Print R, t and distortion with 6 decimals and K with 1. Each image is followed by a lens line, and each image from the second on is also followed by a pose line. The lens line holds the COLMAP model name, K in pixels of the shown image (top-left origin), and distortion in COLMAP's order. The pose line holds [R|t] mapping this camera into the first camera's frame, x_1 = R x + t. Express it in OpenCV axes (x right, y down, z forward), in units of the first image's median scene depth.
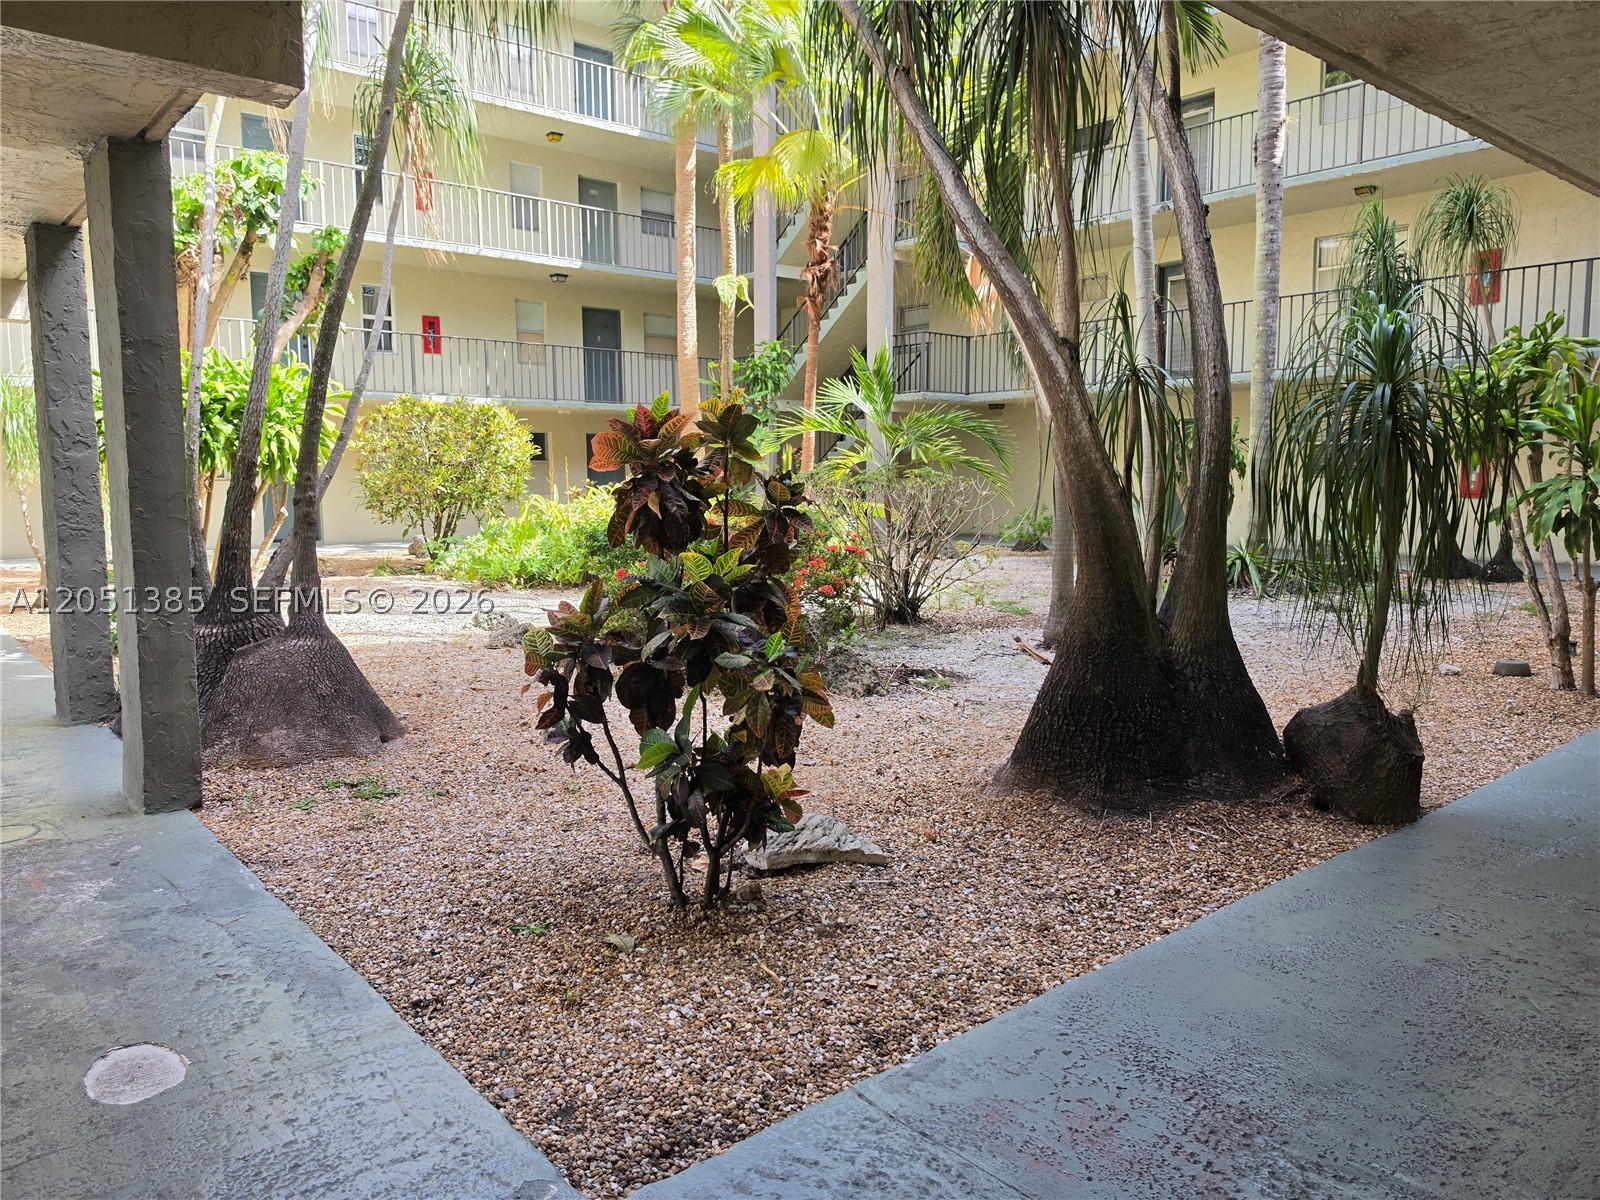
lens RADIAL K [[1100.8, 0, 794.0], [0, 1100.8, 602.1], [0, 0, 1]] dist [-0.001994, -0.006309]
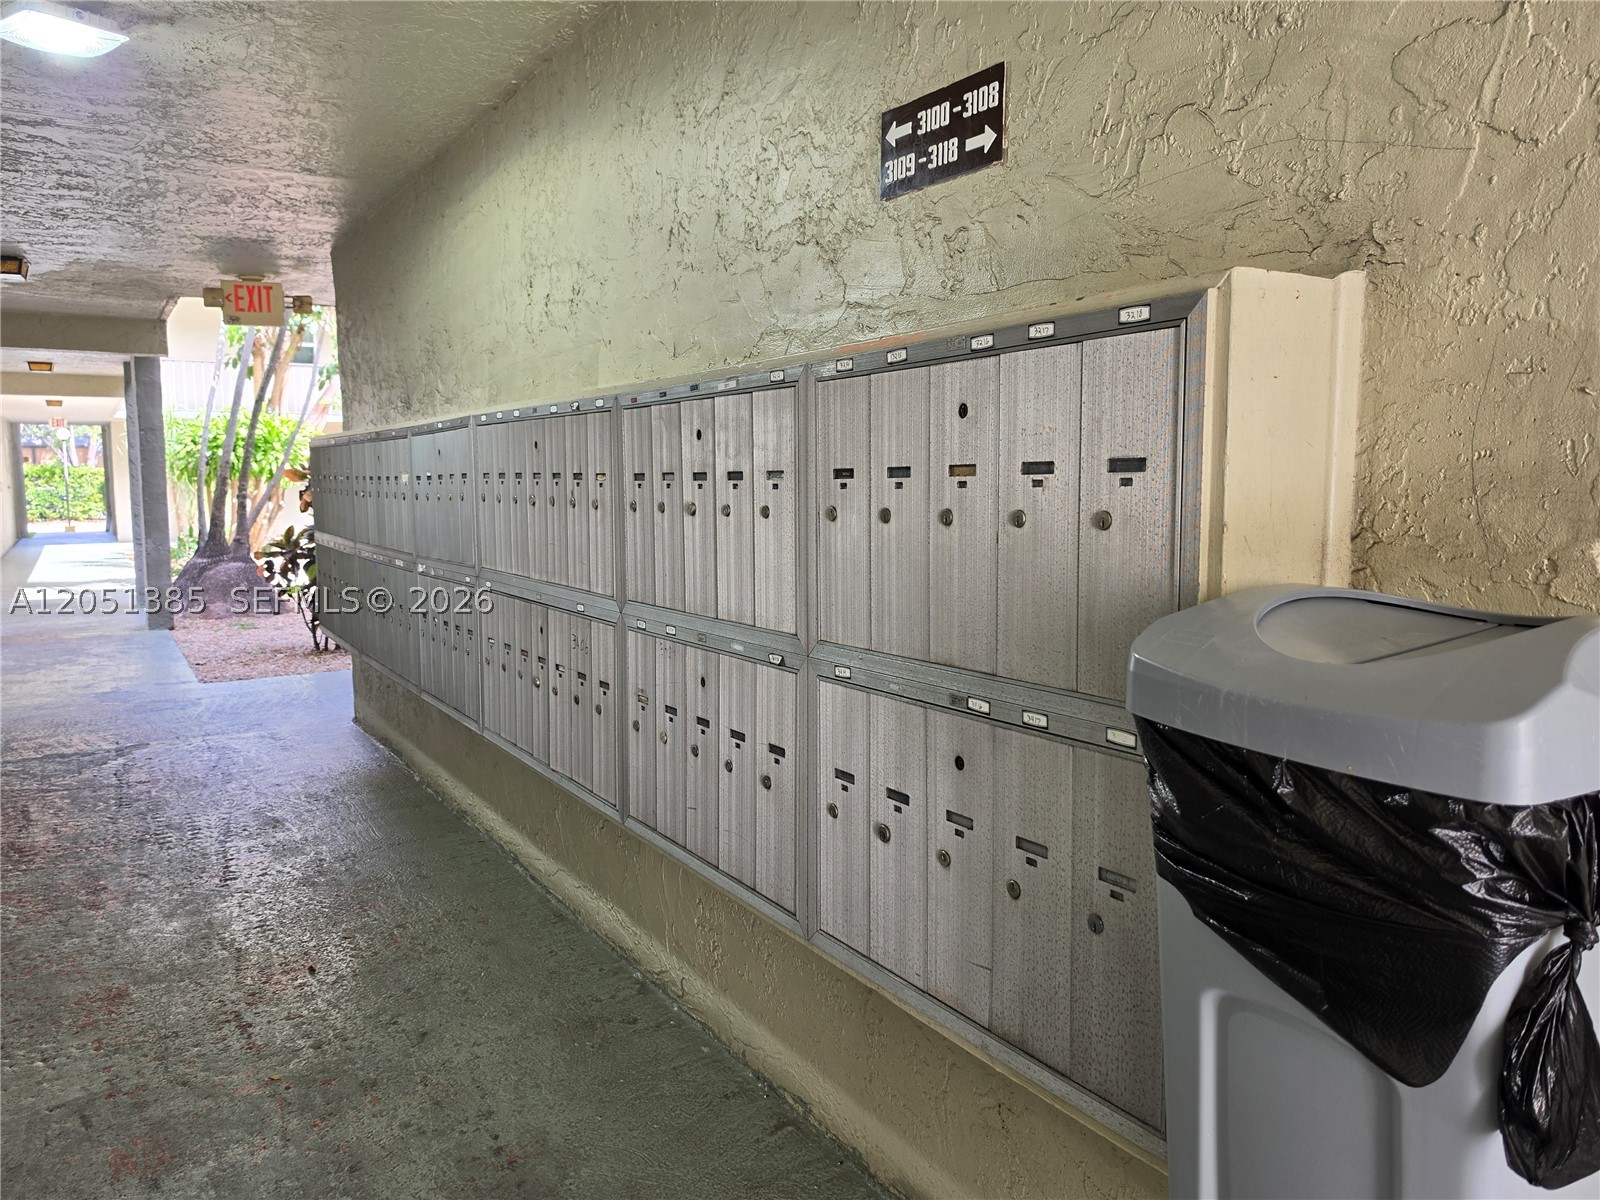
lens RADIAL K [[1100.8, 0, 794.0], [0, 1100.8, 602.1], [0, 0, 1]] dist [-0.001994, -0.006309]
pose [[0.994044, 0.008063, -0.108677, 0.871017], [-0.007848, 0.999966, 0.002402, 0.100595], [0.108693, -0.001535, 0.994074, -0.996758]]
